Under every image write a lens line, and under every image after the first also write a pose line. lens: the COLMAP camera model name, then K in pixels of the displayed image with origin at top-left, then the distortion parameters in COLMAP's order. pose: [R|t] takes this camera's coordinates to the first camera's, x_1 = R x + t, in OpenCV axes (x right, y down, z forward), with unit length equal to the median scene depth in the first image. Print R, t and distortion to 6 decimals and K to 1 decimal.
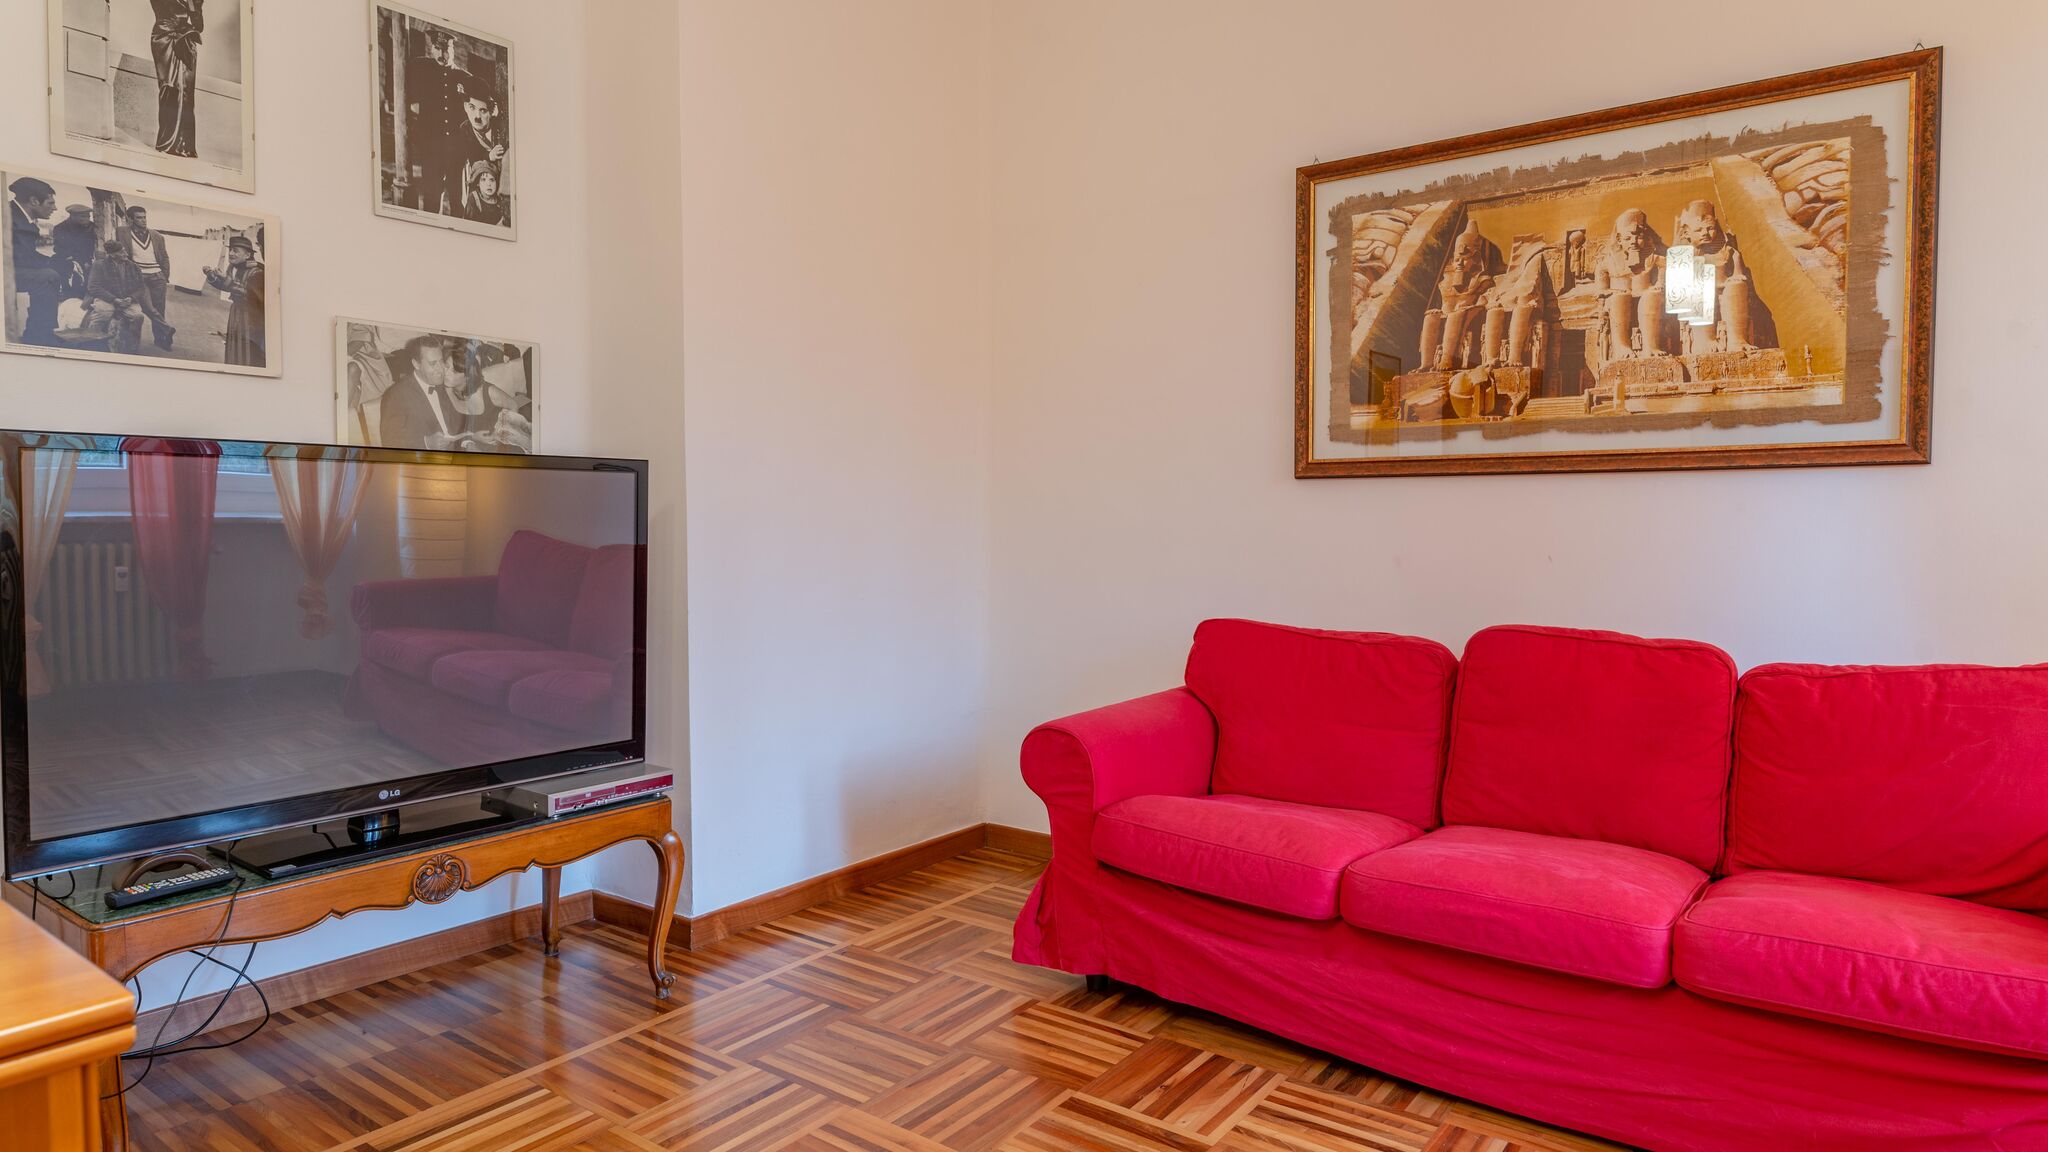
lens RADIAL K [[1238.2, 0, 989.1], [0, 1238.2, 596.1], [0, 0, 1]] dist [0.008913, -0.006888]
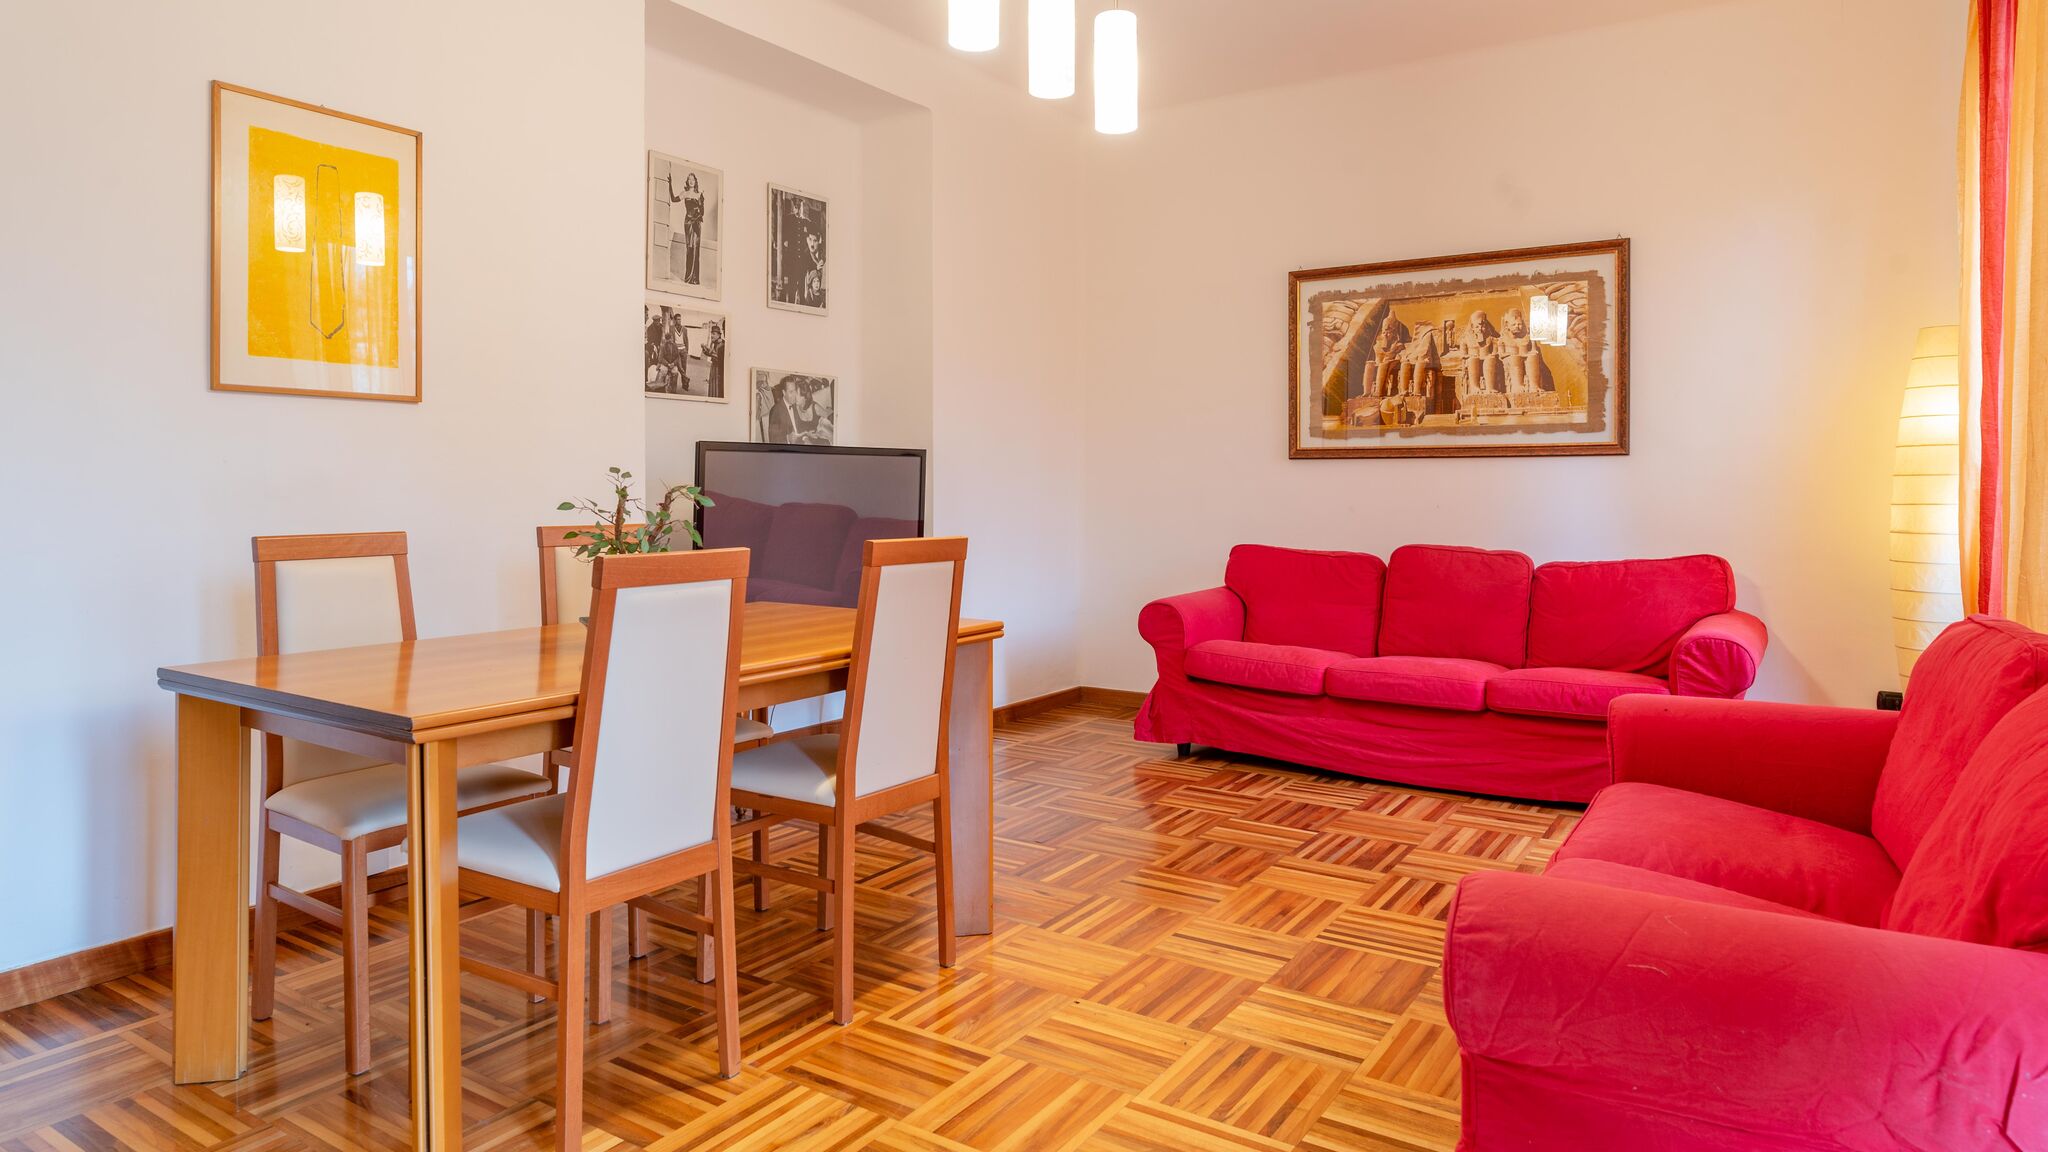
lens RADIAL K [[1238.2, 0, 1012.6], [0, 1238.2, 529.1], [0, 0, 1]] dist [0.008913, -0.006888]
pose [[0.998219, -0.001379, 0.059641, -0.255256], [0.002837, 0.999699, -0.024378, 0.043332], [-0.059589, 0.024504, 0.997922, -0.723150]]
